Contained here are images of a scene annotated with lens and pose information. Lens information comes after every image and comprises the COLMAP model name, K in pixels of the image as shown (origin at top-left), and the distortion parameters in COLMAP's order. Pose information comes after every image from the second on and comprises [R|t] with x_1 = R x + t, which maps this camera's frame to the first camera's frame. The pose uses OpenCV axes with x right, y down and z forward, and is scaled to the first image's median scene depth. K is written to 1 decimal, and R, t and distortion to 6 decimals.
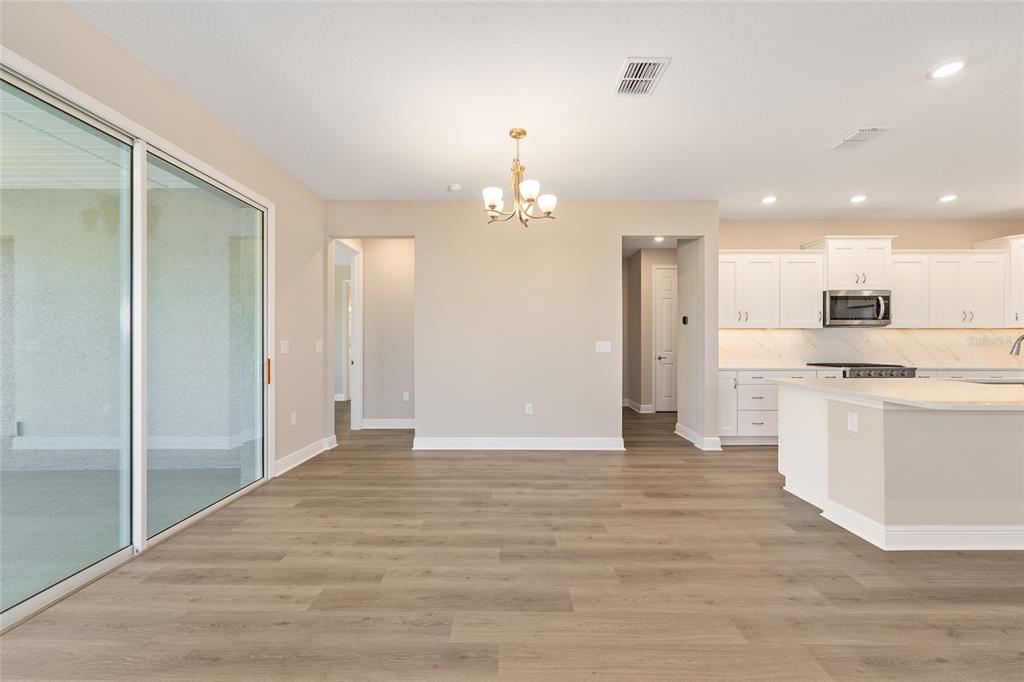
lens RADIAL K [[409.4, 0, 512.7], [0, 409.4, 341.8], [0, 0, 1]] dist [-0.002333, 0.000572]
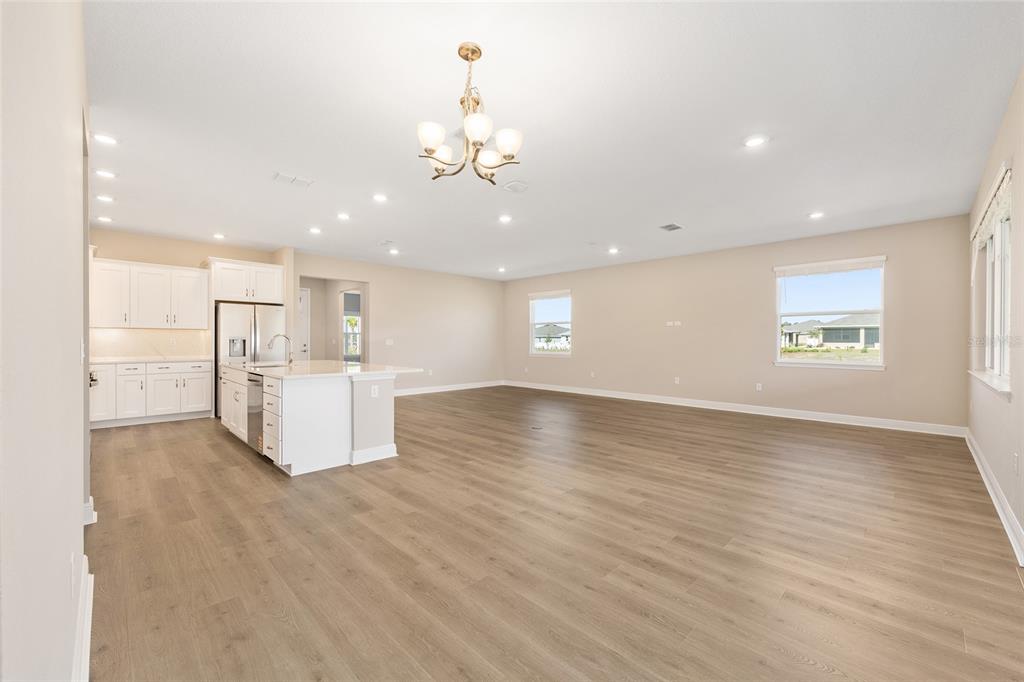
lens RADIAL K [[411.0, 0, 512.7], [0, 411.0, 343.6], [0, 0, 1]] dist [-0.001151, 0.000148]
pose [[-0.707100, -0.007202, 0.707077, -0.370751], [-0.003387, 0.999971, 0.006799, 0.000454], [-0.707106, 0.002412, -0.707104, 0.973382]]
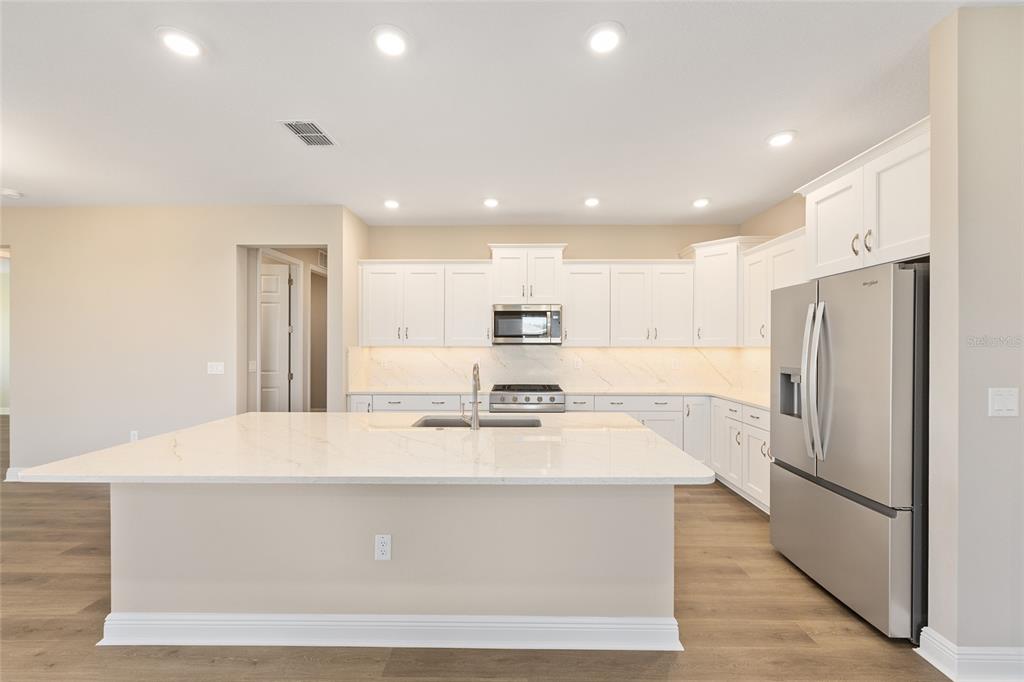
lens RADIAL K [[411.0, 0, 512.7], [0, 411.0, 343.6], [0, 0, 1]] dist [-0.001151, 0.000148]
pose [[0.999940, 0.001374, -0.010895, 0.874396], [-0.001418, 0.999991, -0.003993, -0.038927], [0.010890, 0.004008, 0.999933, 0.102475]]
